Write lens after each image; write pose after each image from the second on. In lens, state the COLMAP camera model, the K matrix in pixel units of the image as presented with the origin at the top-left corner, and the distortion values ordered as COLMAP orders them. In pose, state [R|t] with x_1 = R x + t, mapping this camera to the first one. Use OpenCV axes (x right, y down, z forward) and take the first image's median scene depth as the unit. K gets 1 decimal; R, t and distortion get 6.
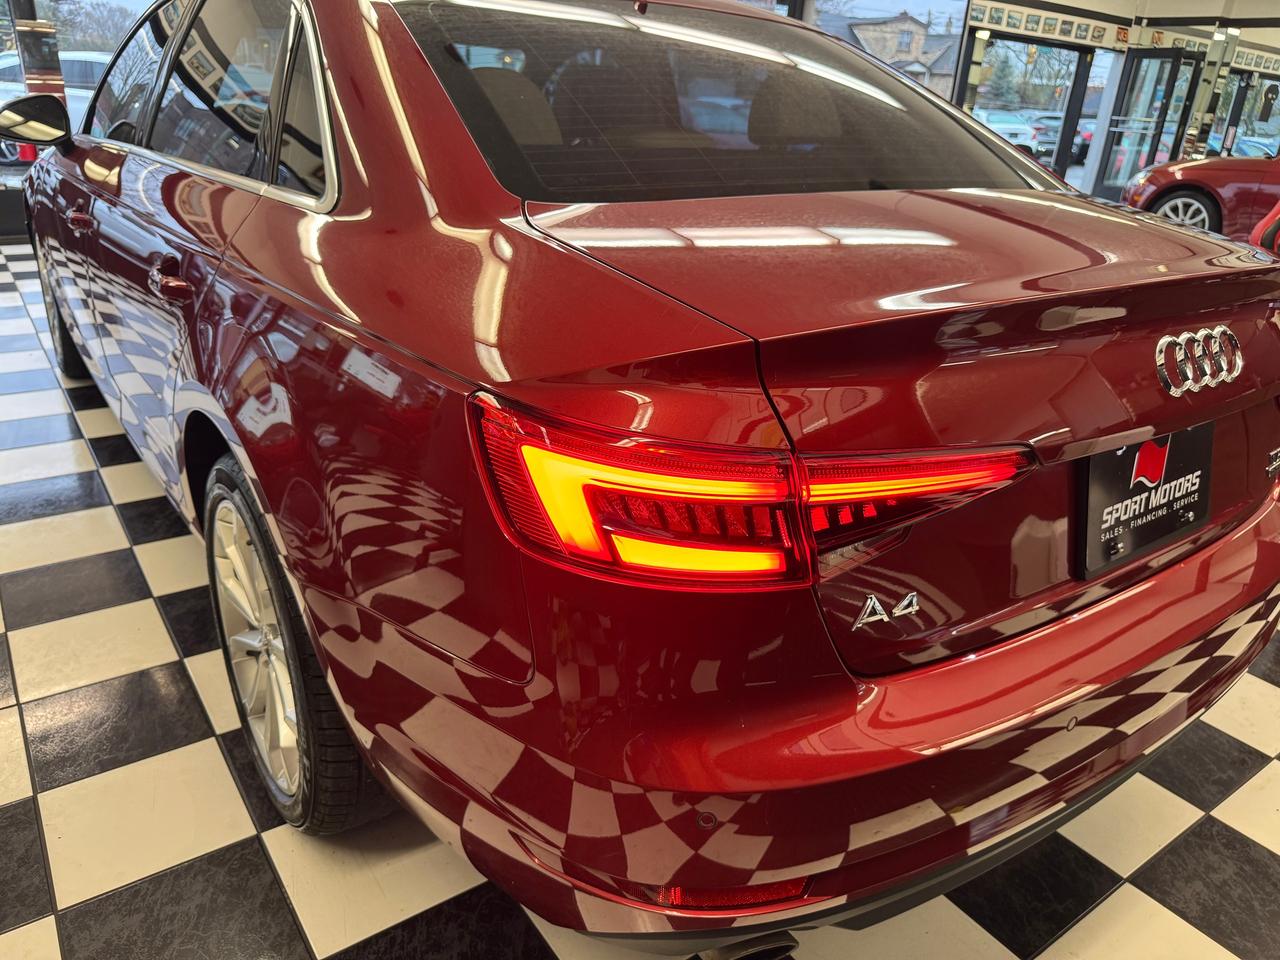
lens RADIAL K [[925.1, 0, 643.2], [0, 925.1, 481.5], [0, 0, 1]] dist [-0.012992, 0.004048]
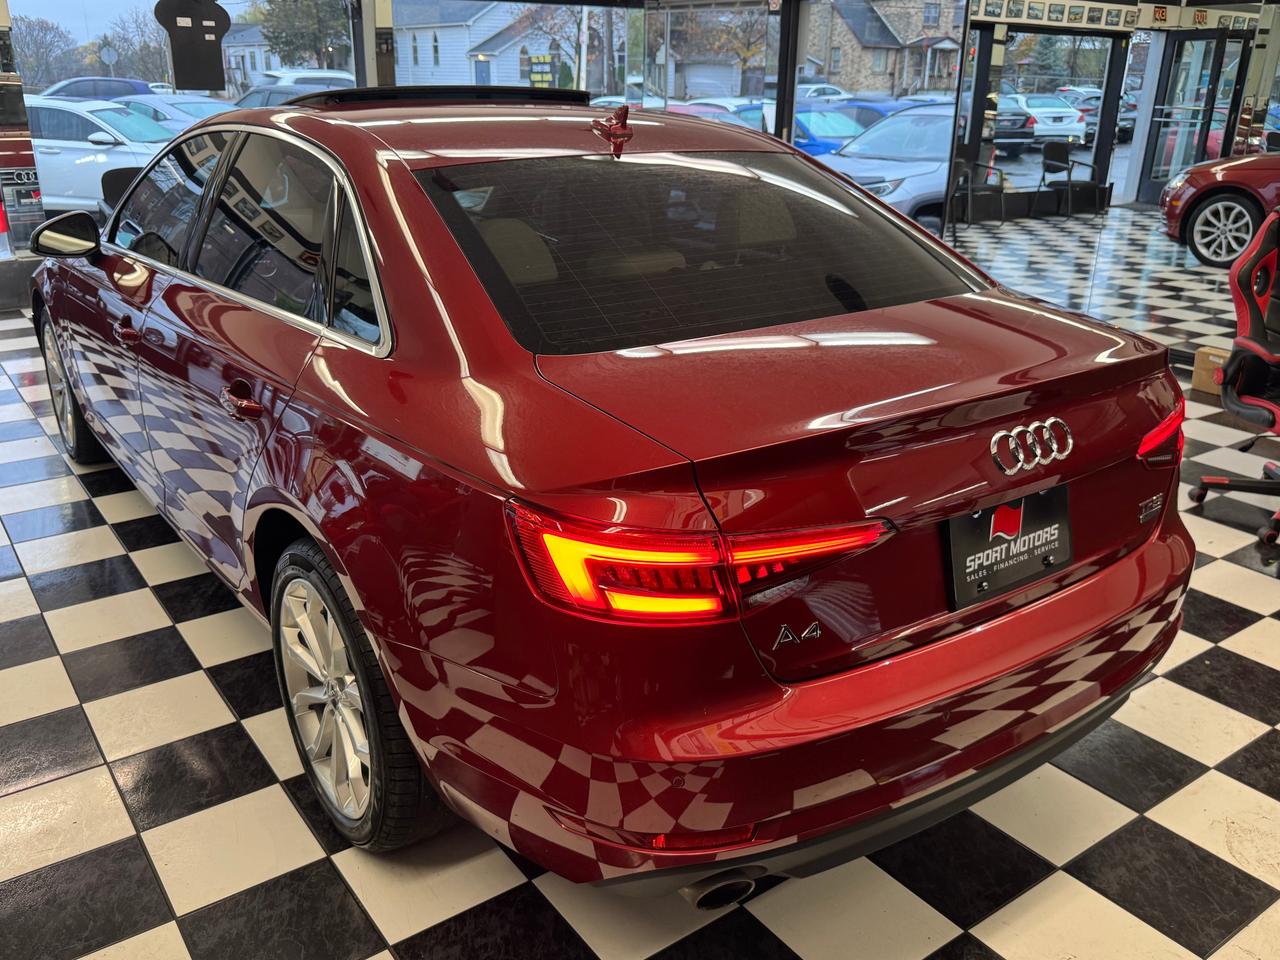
lens RADIAL K [[1060.6, 0, 633.9], [0, 1060.6, 490.1], [0, 0, 1]] dist [0.086895, -0.153745]
pose [[0.998774, -0.045713, -0.018998, 0.029443], [0.044927, 0.998193, -0.039914, -0.020645], [0.020788, 0.039011, 0.999023, -0.419473]]
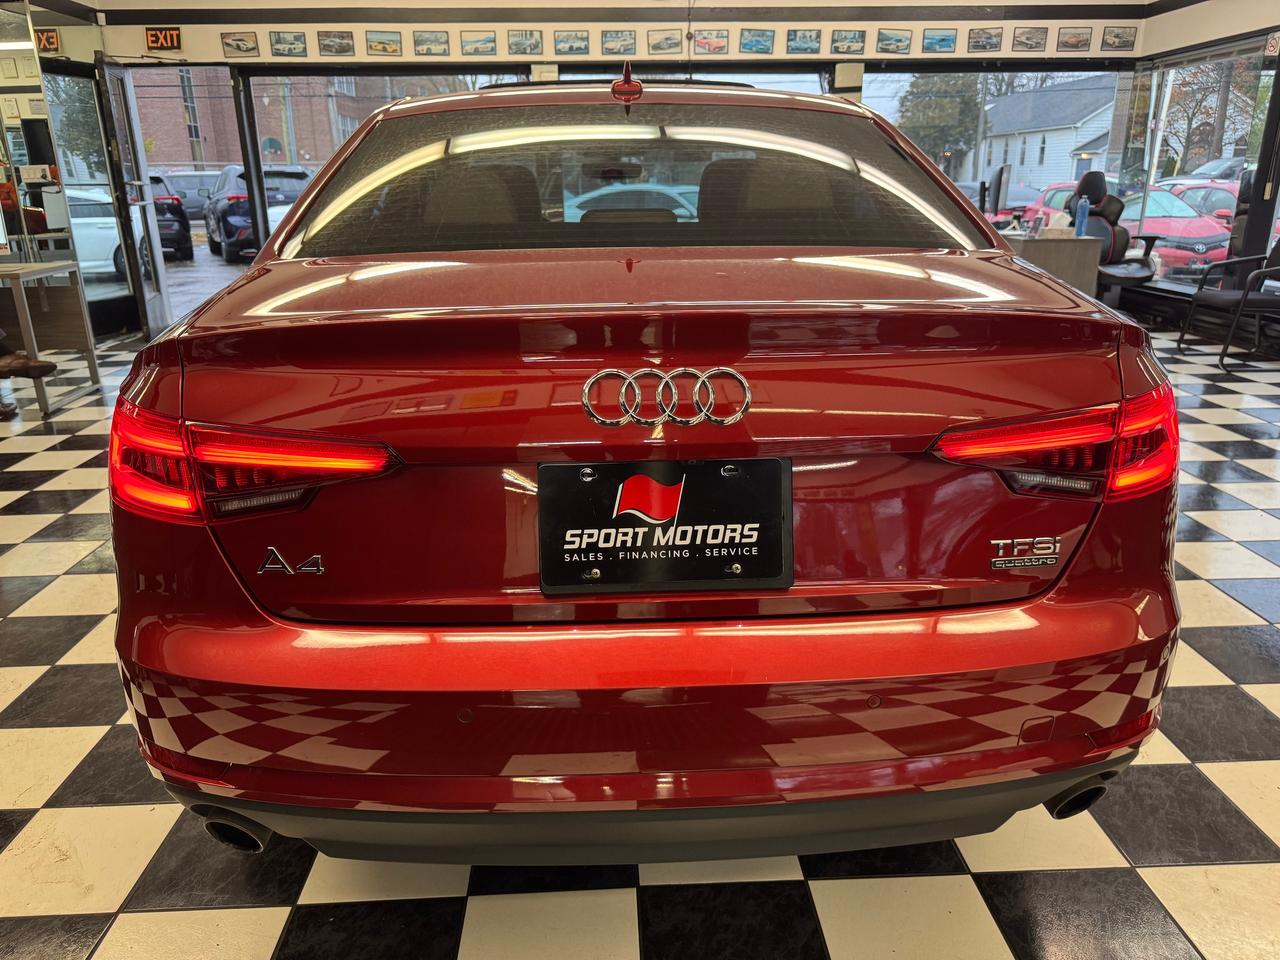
lens RADIAL K [[895.8, 0, 639.7], [0, 895.8, 495.1], [0, 0, 1]] dist [0.001200, 0.002658]
pose [[0.834711, 0.115849, -0.538364, 0.791614], [-0.160565, 0.986343, -0.036700, 0.010334], [0.526760, 0.117076, 0.841913, 0.122218]]
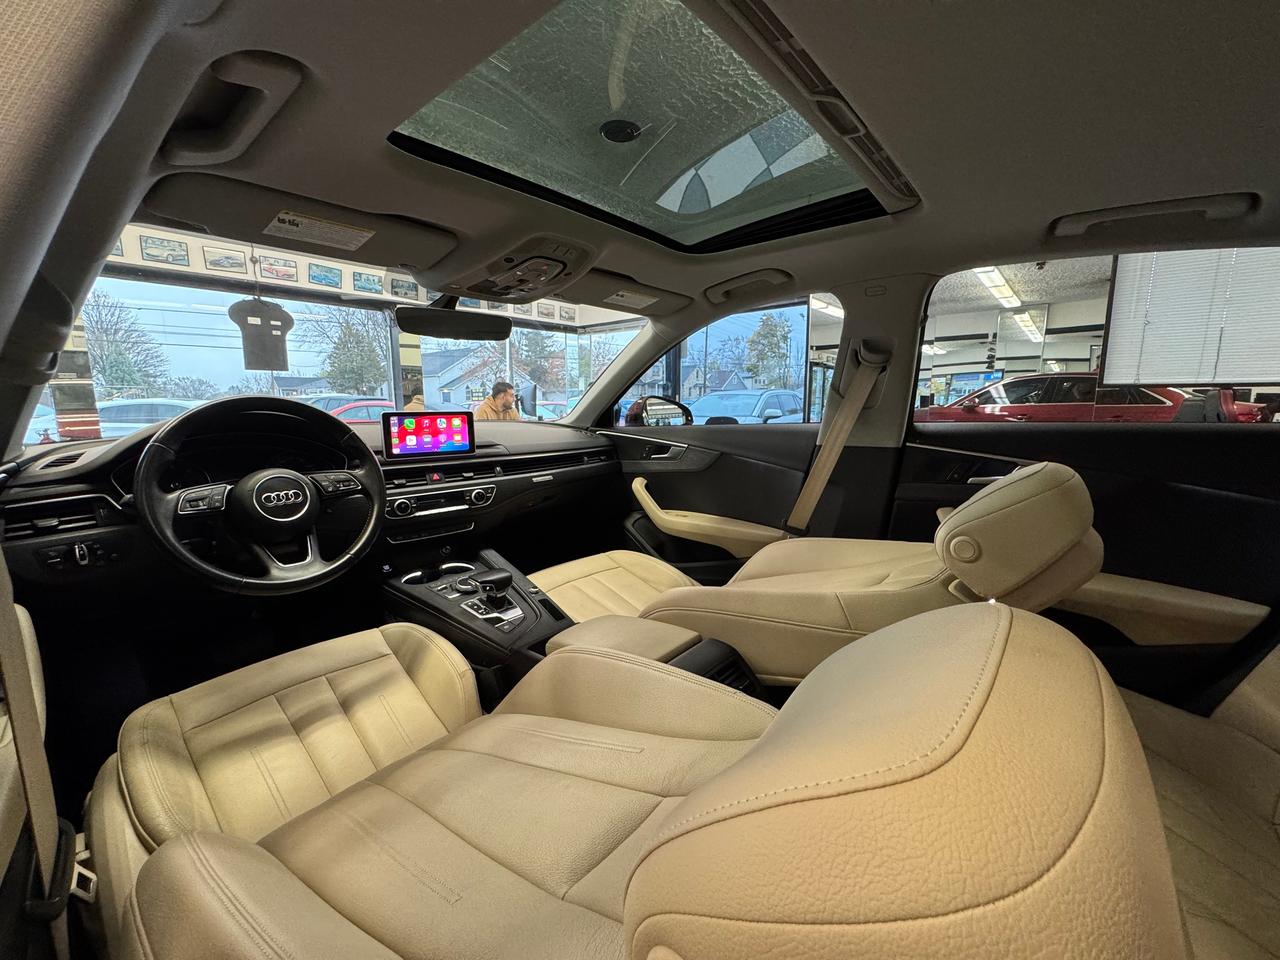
lens RADIAL K [[517.5, 0, 640.0], [0, 517.5, 480.0], [0, 0, 1]] dist [-0.000650, -0.000041]
pose [[0.972144, -0.103819, 0.210139, -0.521146], [0.151969, 0.961757, -0.227880, -0.473802], [-0.178444, 0.253466, 0.950743, 1.219524]]
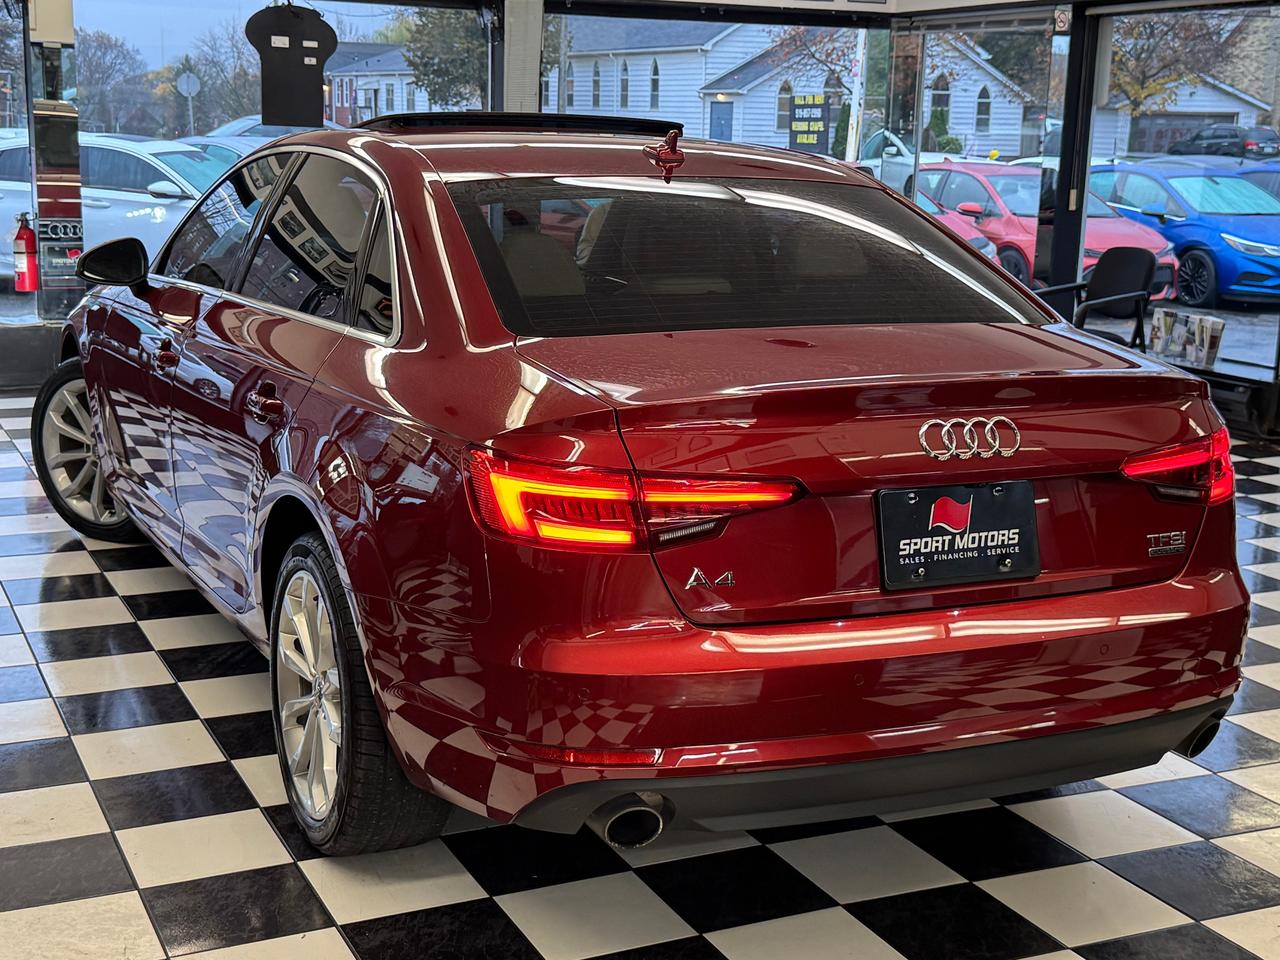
lens RADIAL K [[1735.5, 0, 640.0], [0, 1735.5, 480.0], [0, 0, 1]] dist [0.120850, 0.030176]
pose [[0.983068, 0.003447, -0.183207, 0.421650], [-0.041983, 0.977464, -0.206884, 0.360643], [0.178365, 0.211072, 0.961059, -1.178088]]
